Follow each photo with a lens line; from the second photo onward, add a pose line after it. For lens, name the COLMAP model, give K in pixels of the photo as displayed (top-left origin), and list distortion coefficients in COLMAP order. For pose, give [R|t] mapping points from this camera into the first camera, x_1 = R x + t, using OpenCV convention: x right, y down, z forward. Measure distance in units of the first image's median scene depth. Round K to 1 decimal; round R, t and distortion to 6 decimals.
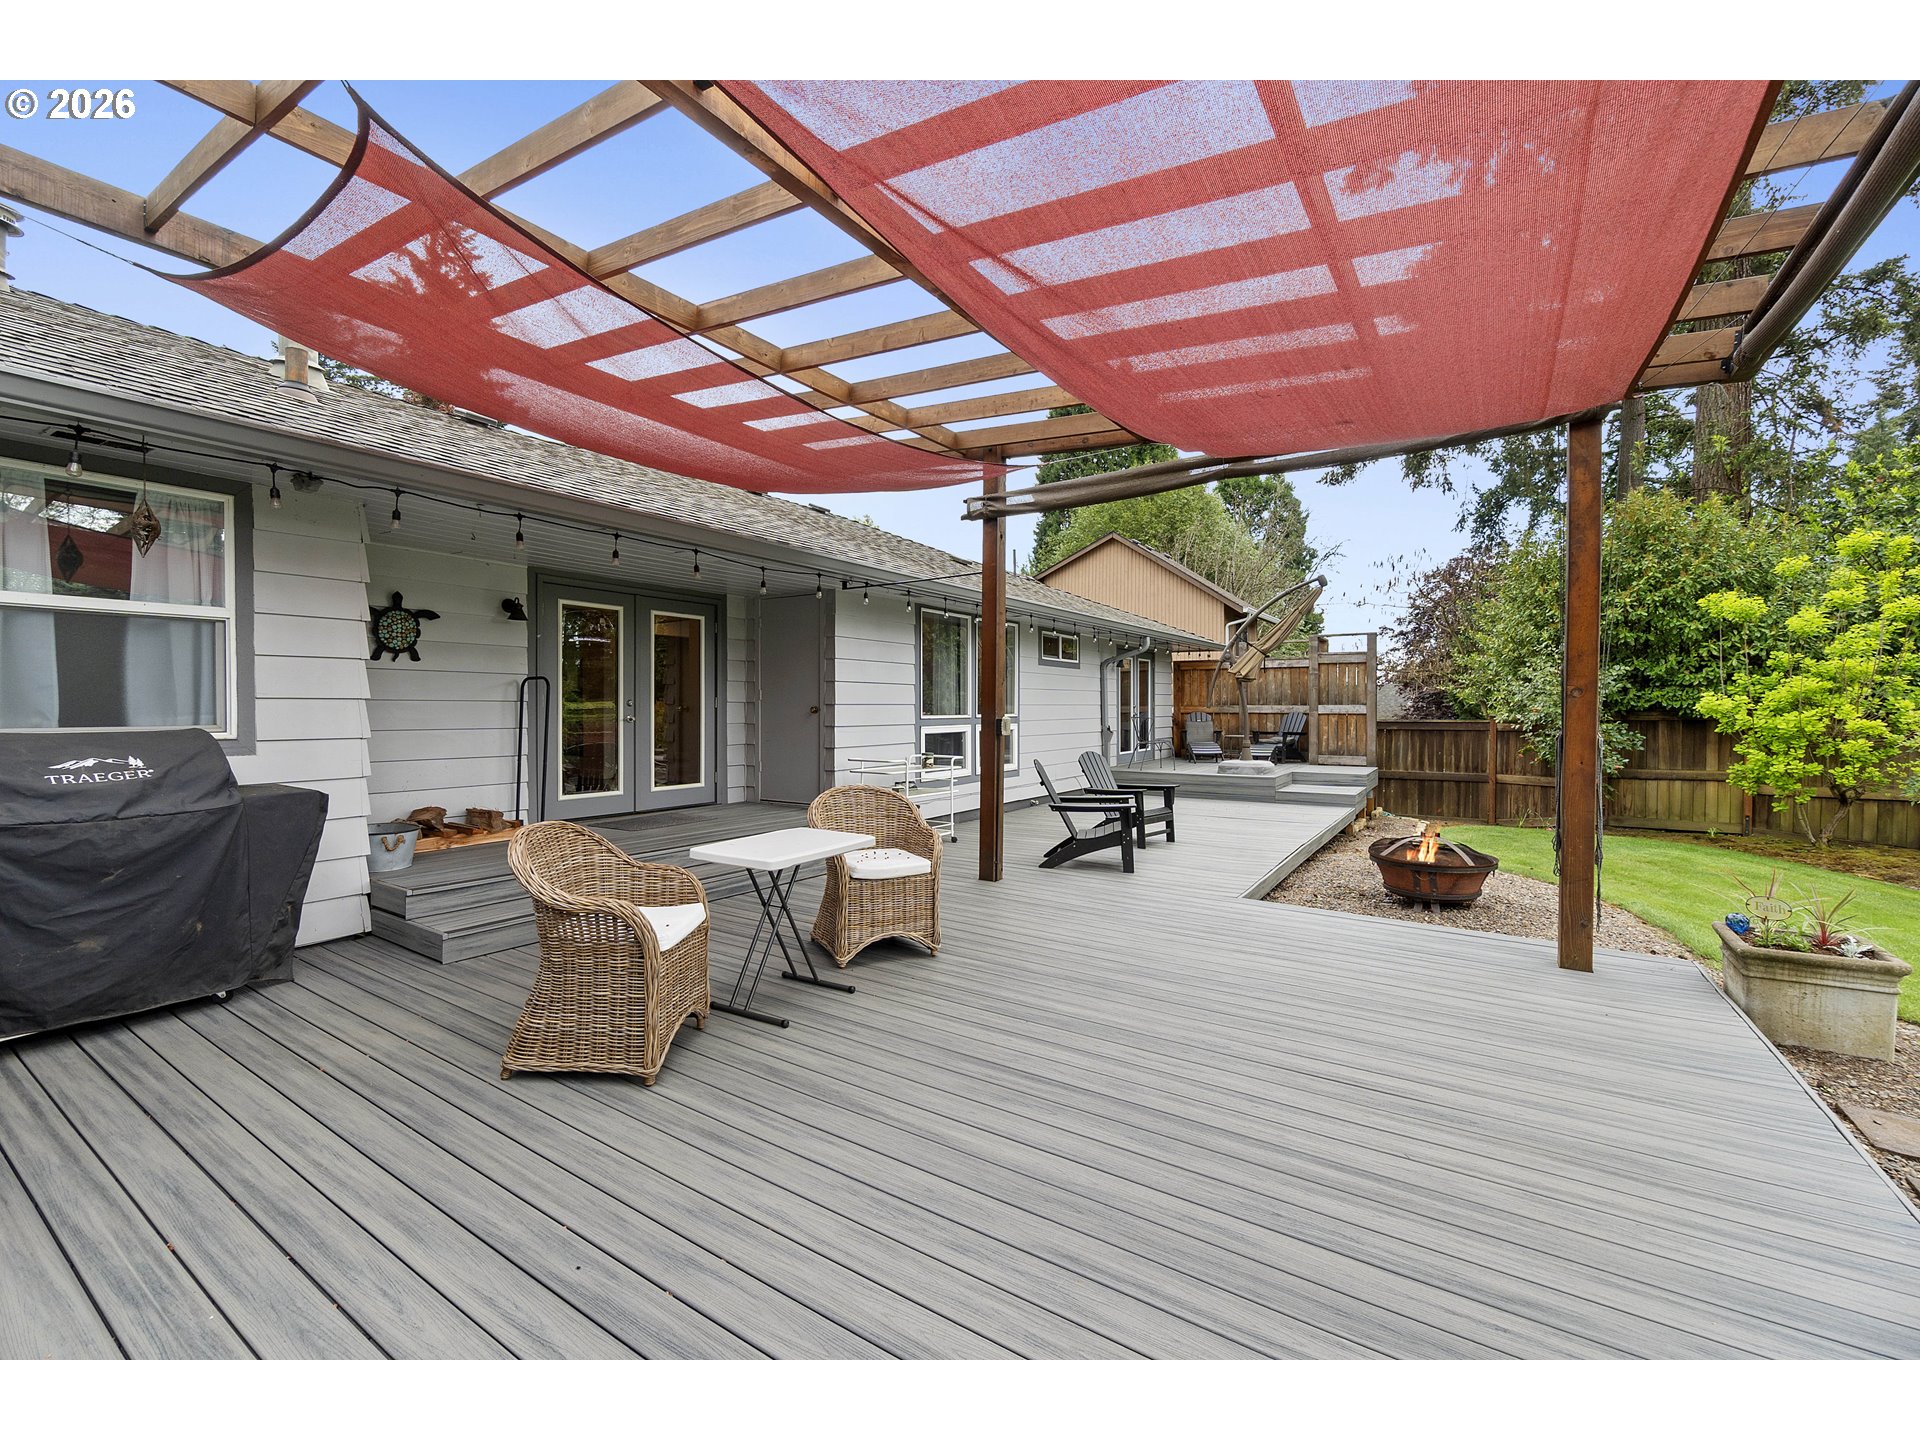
lens RADIAL K [[817.2, 0, 962.6], [0, 817.2, 722.8], [0, 0, 1]] dist [0.004462, 0.000183]
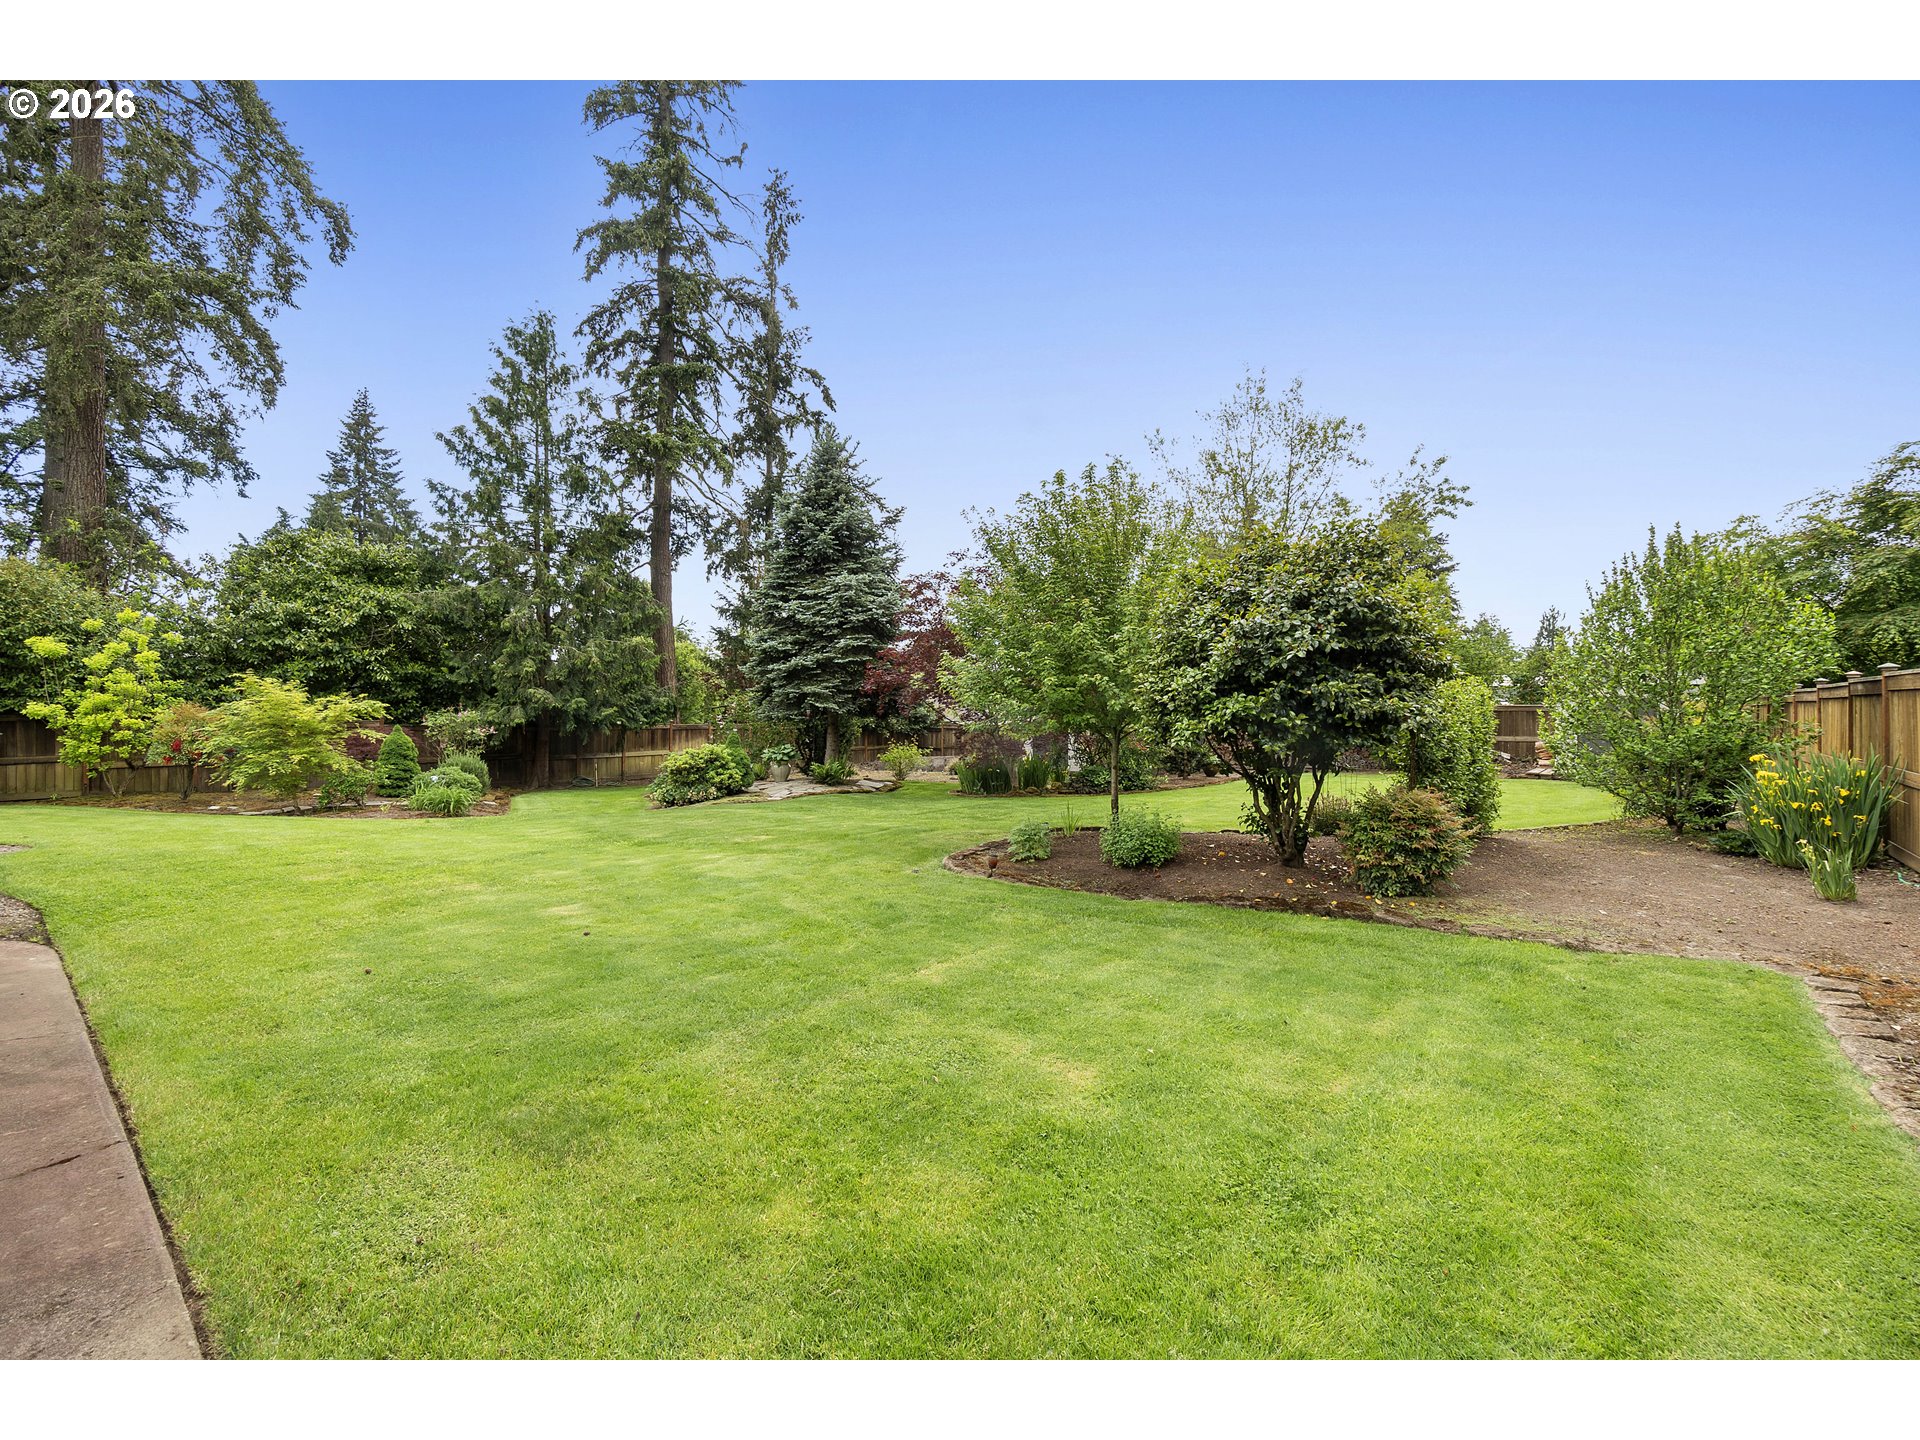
lens RADIAL K [[817.2, 0, 962.0], [0, 817.2, 709.3], [0, 0, 1]] dist [0.004462, 0.000183]
pose [[0.132351, -0.006145, 0.991184, -0.316124], [0.015216, 0.999876, 0.004167, -0.004231], [-0.991086, 0.014530, 0.132428, -0.783516]]
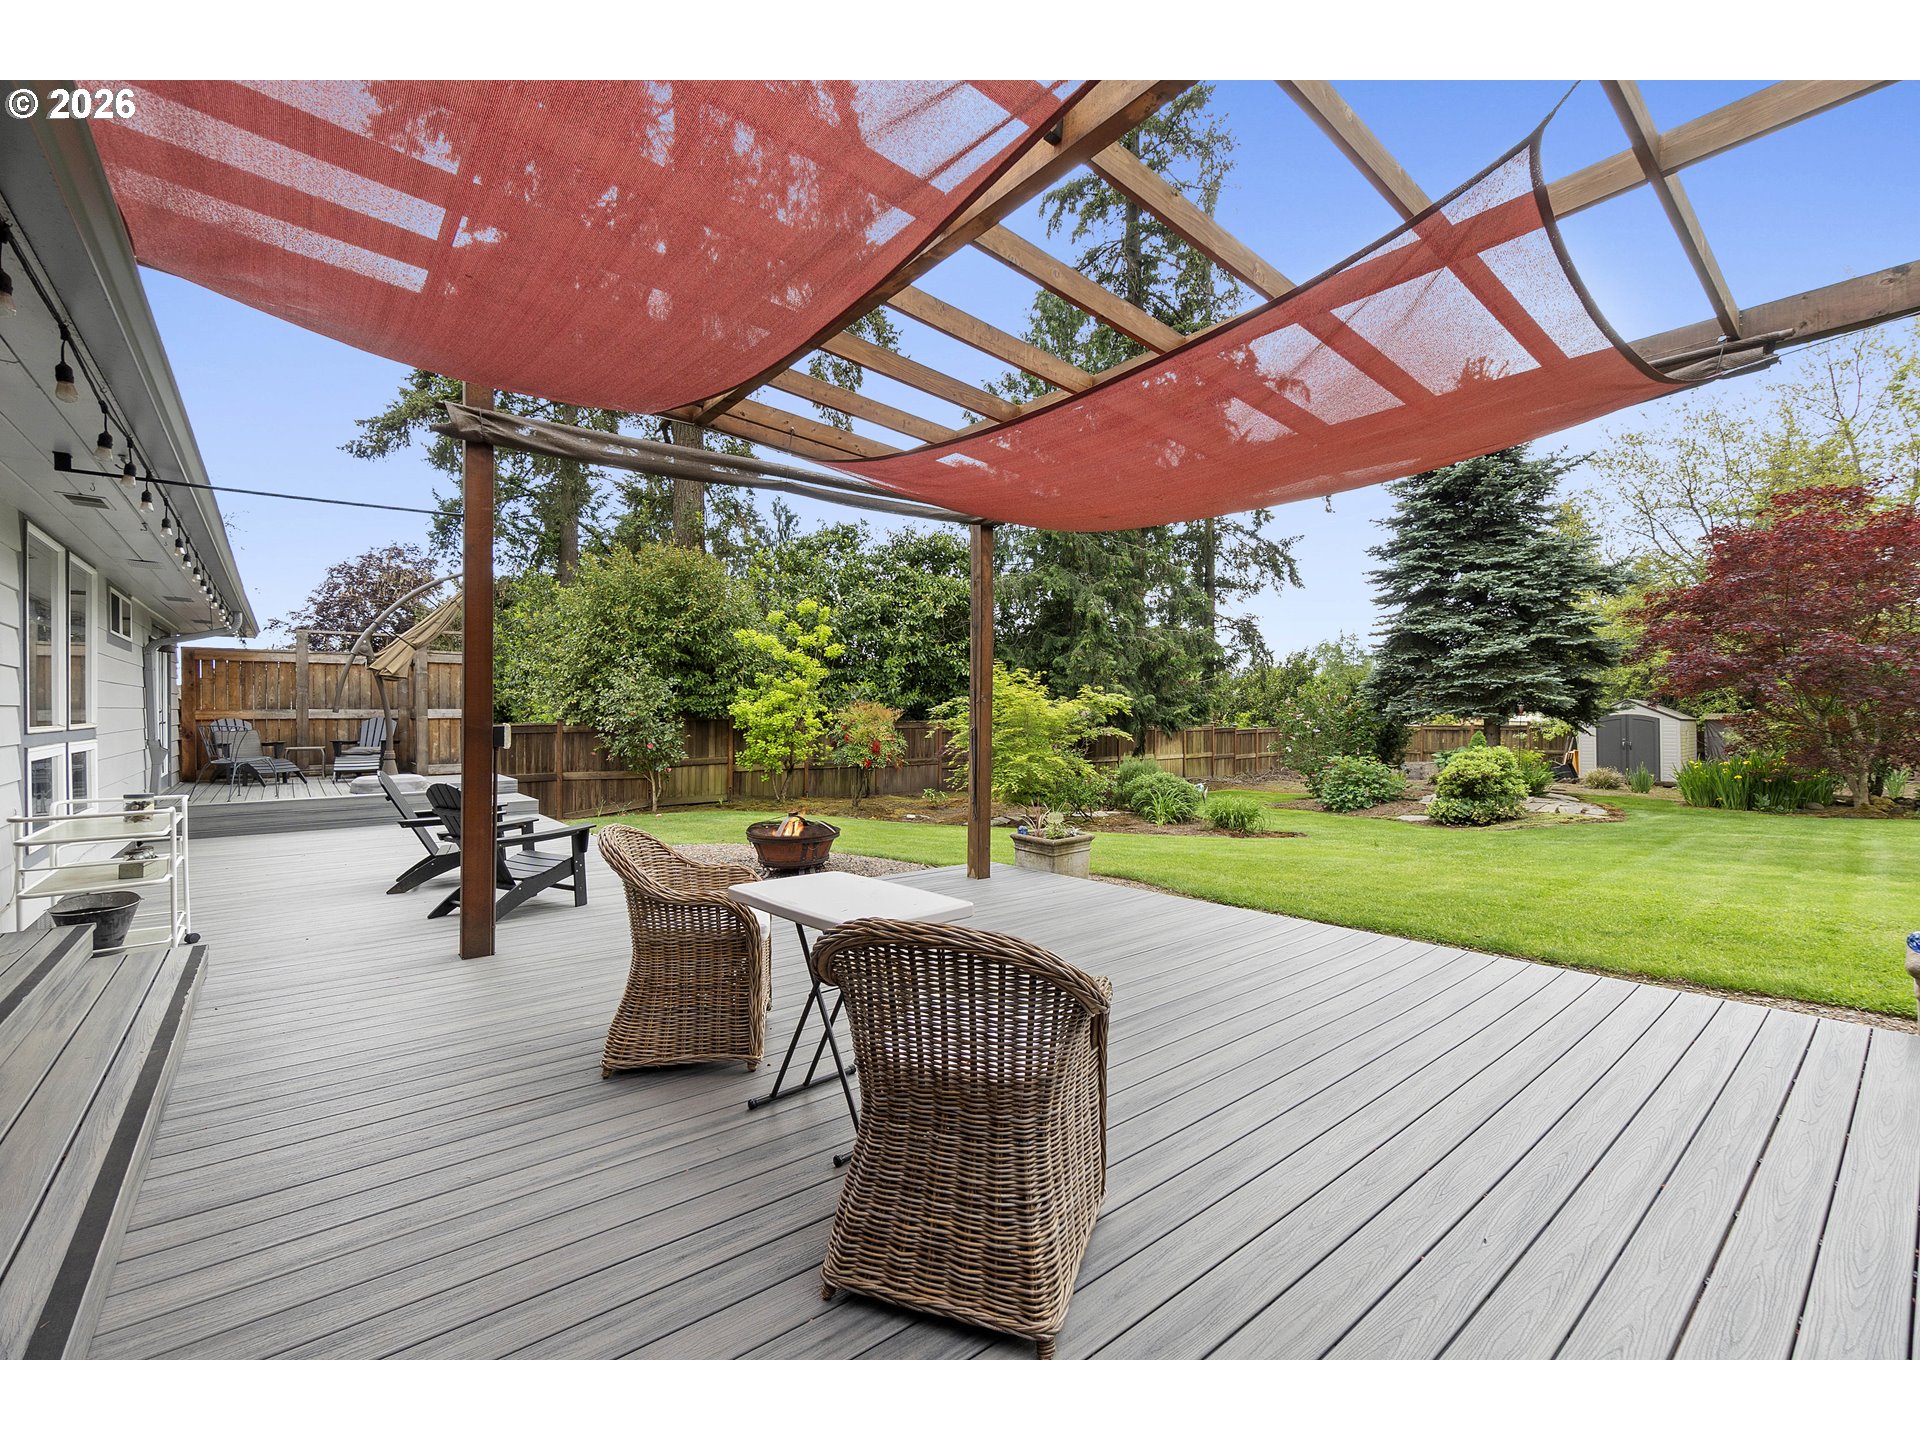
lens RADIAL K [[817.2, 0, 960.8], [0, 817.2, 709.9], [0, 0, 1]] dist [0.004462, 0.000183]
pose [[0.308492, 0.000723, 0.951227, -0.259088], [0.020805, 0.999755, -0.007507, -0.001919], [-0.950999, 0.022106, 0.308402, 0.191417]]
